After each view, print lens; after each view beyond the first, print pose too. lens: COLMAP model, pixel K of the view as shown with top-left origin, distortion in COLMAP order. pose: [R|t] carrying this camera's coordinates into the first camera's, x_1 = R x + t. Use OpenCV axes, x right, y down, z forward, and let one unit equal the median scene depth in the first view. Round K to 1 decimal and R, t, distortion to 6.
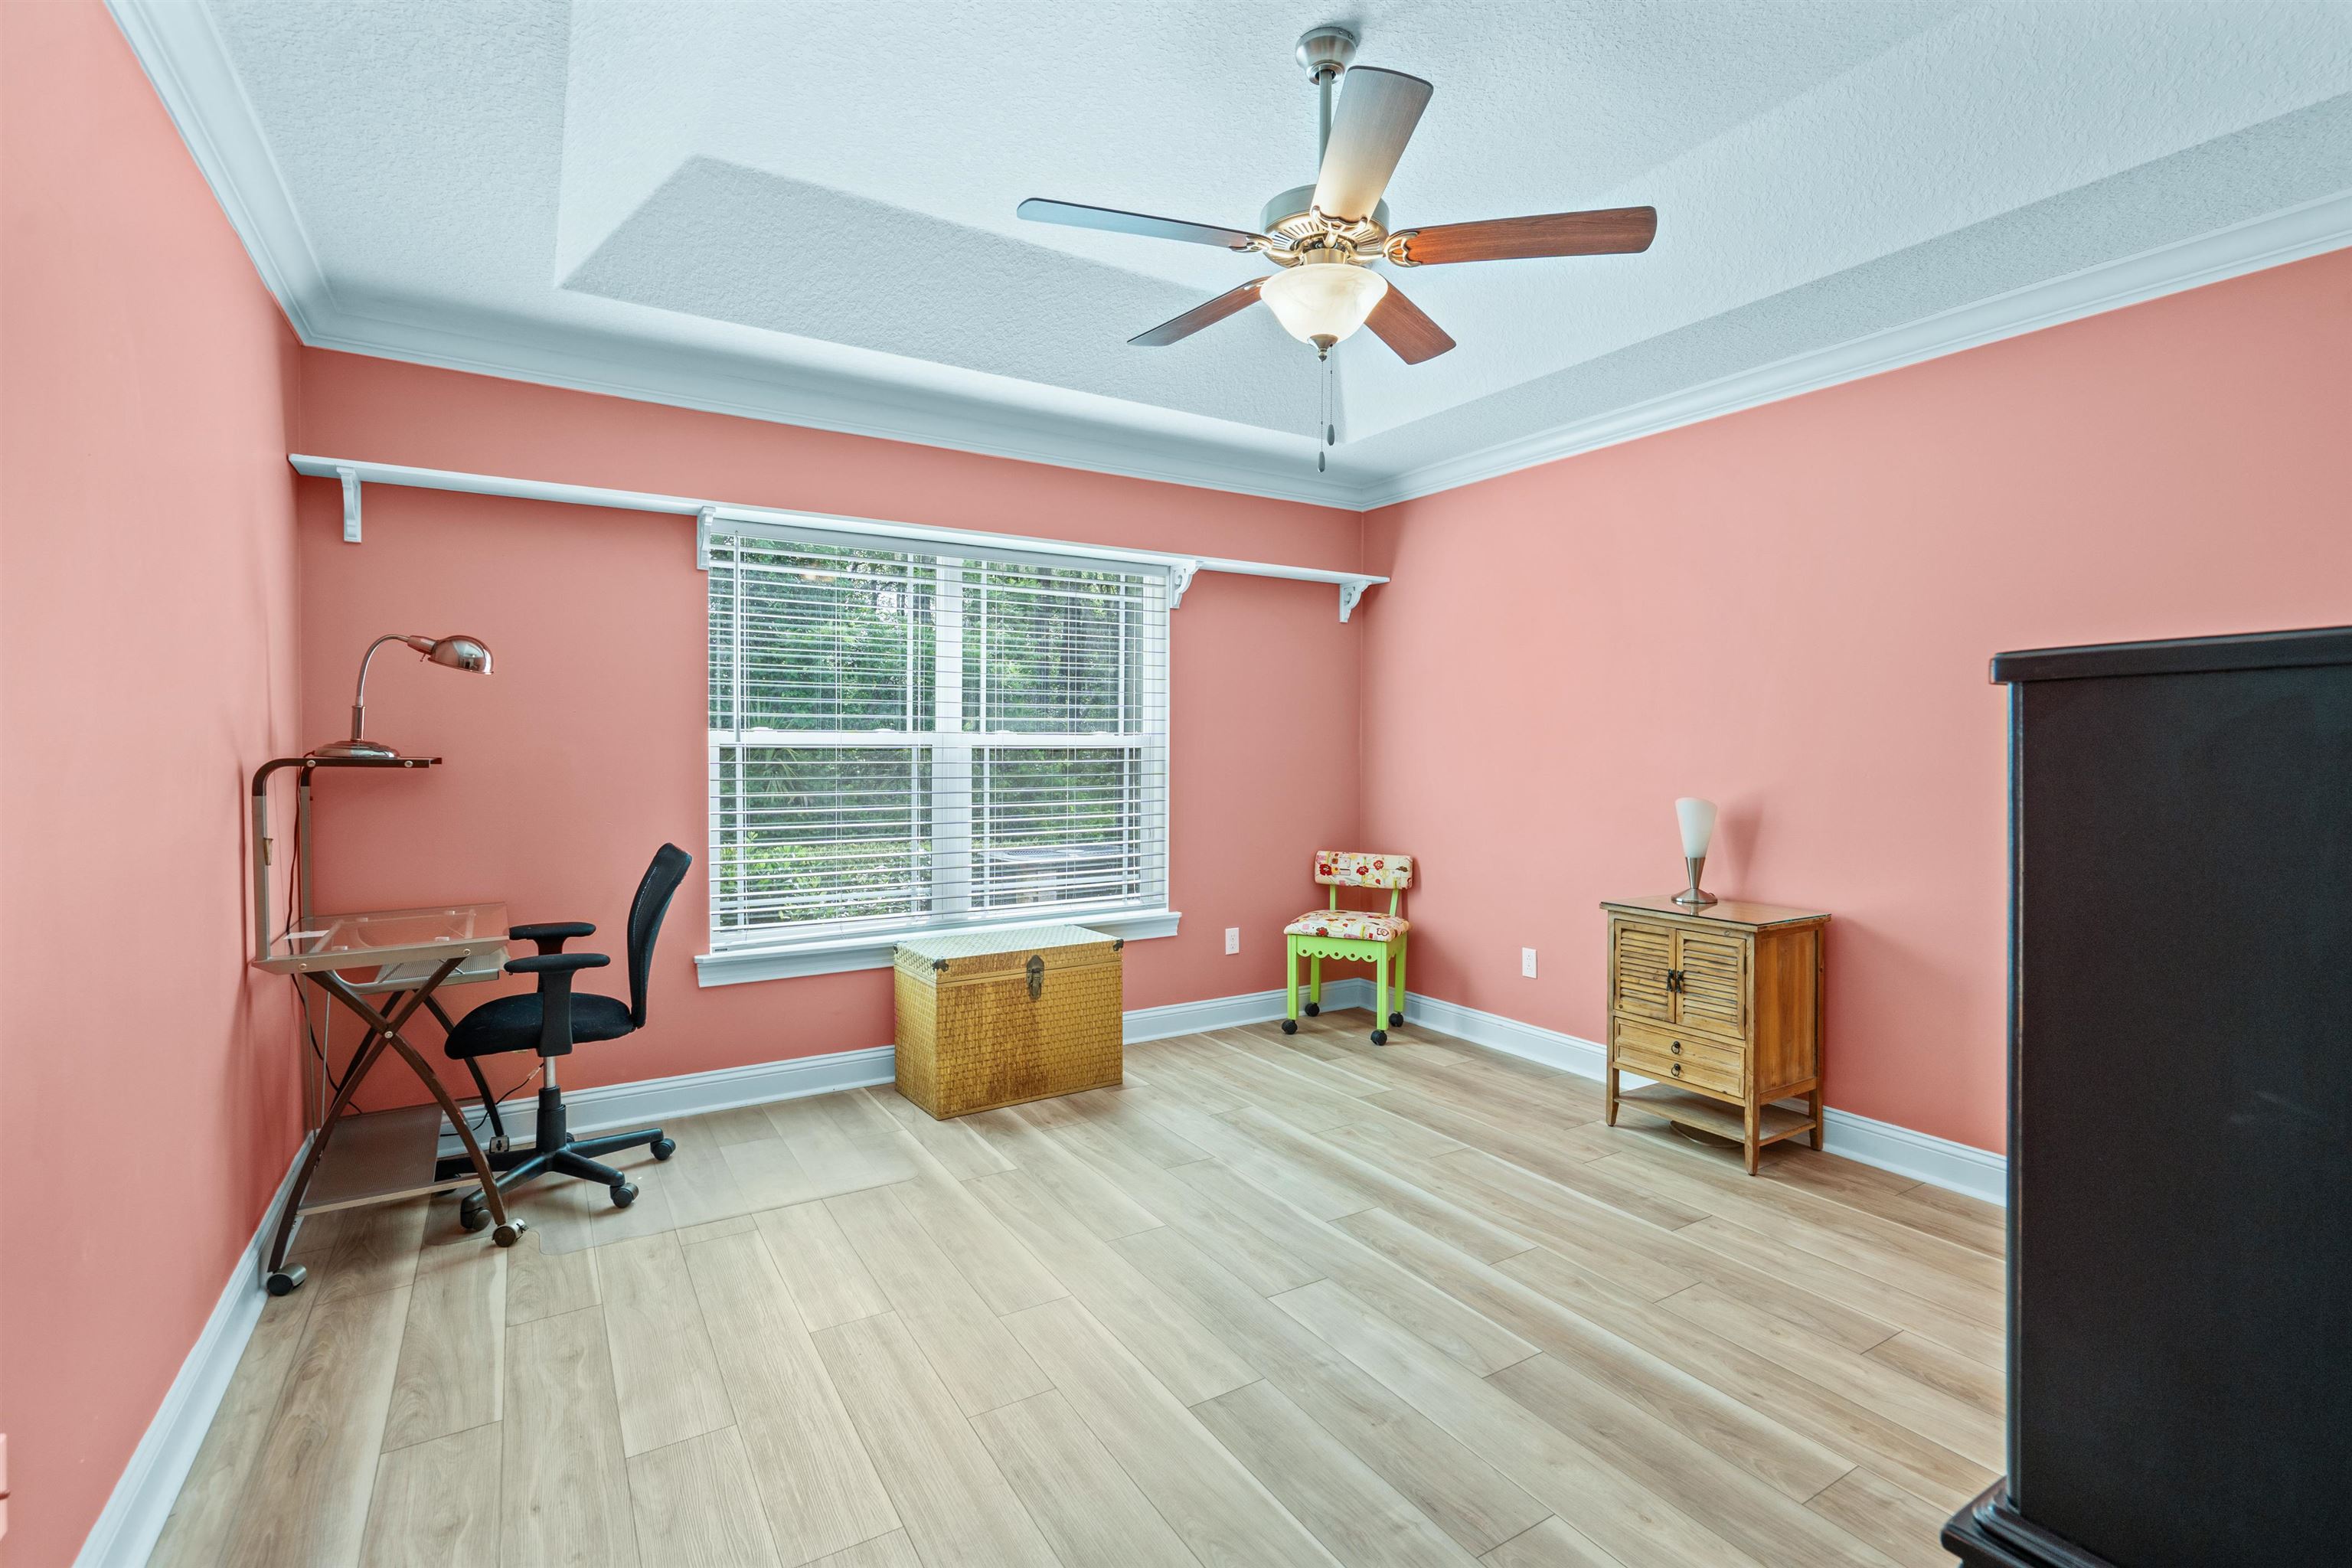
lens RADIAL K [[1068.3, 0, 1177.1], [0, 1068.3, 760.6], [0, 0, 1]] dist [-0.001889, 0.000666]
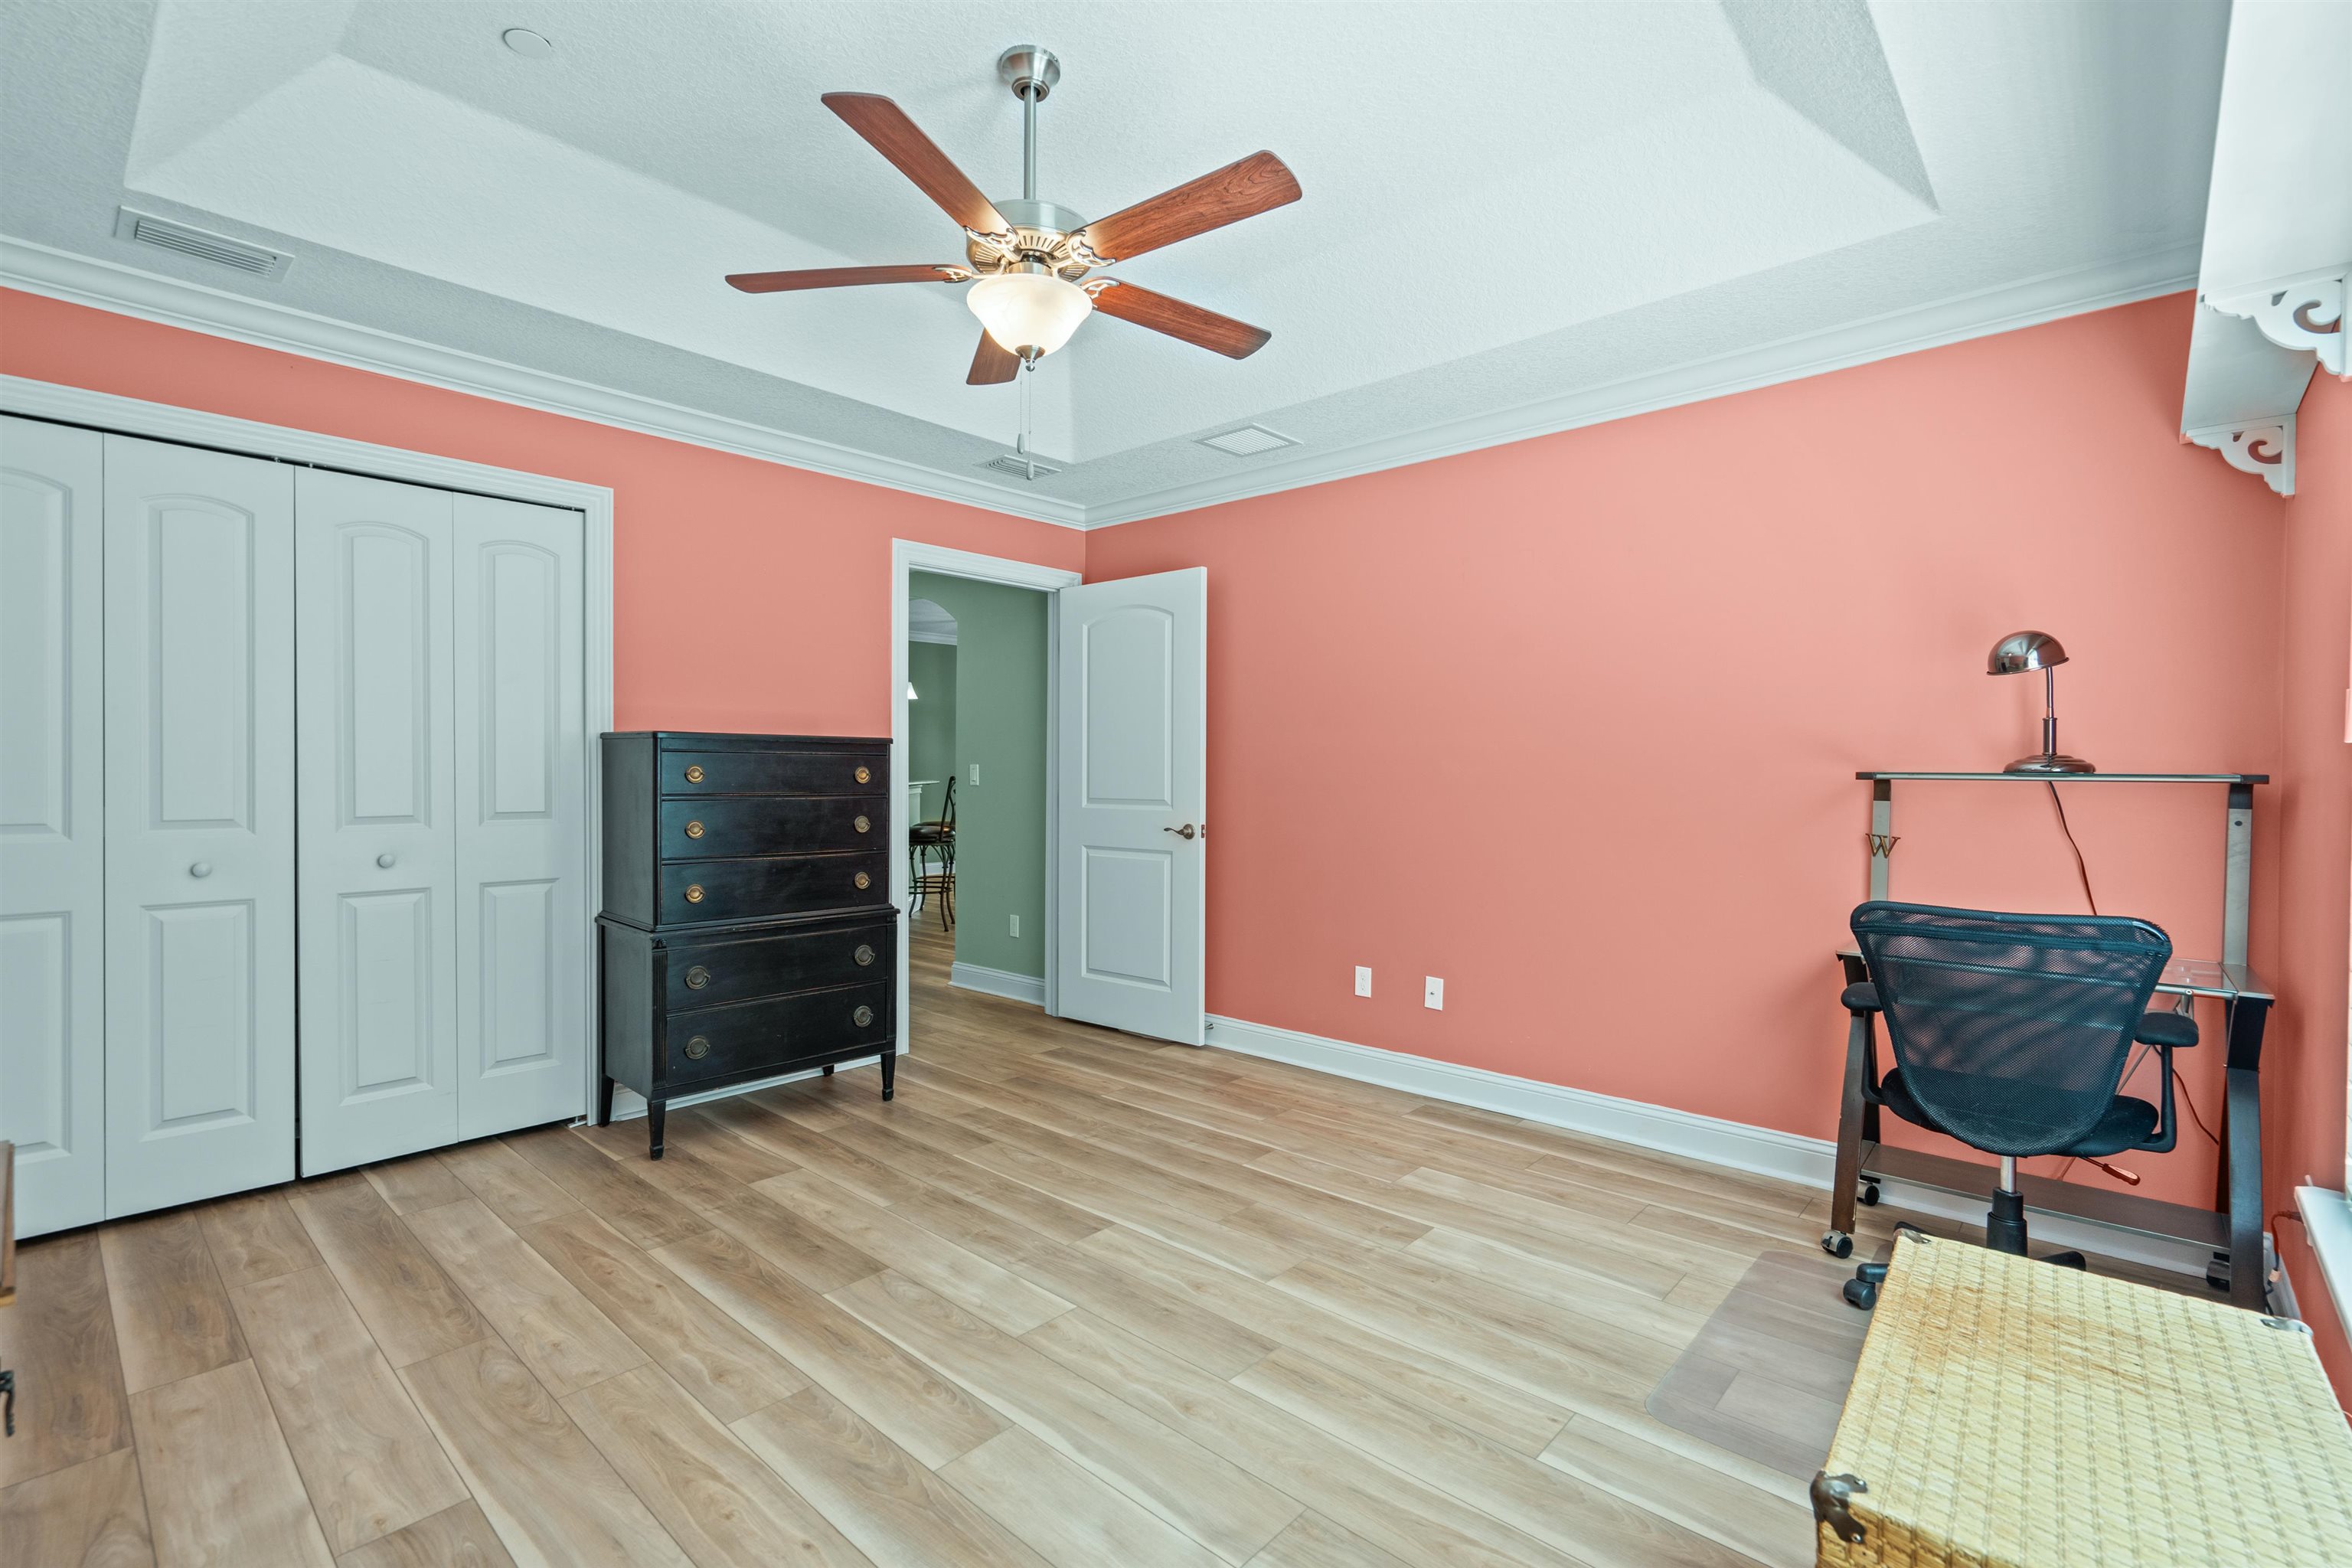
lens RADIAL K [[1068.3, 0, 1177.1], [0, 1068.3, 760.6], [0, 0, 1]] dist [-0.001889, 0.000666]
pose [[-0.960619, -0.011005, -0.277650, 0.302758], [-0.012463, 0.999916, 0.003488, -0.008071], [0.277588, 0.006811, -0.960676, 2.164439]]
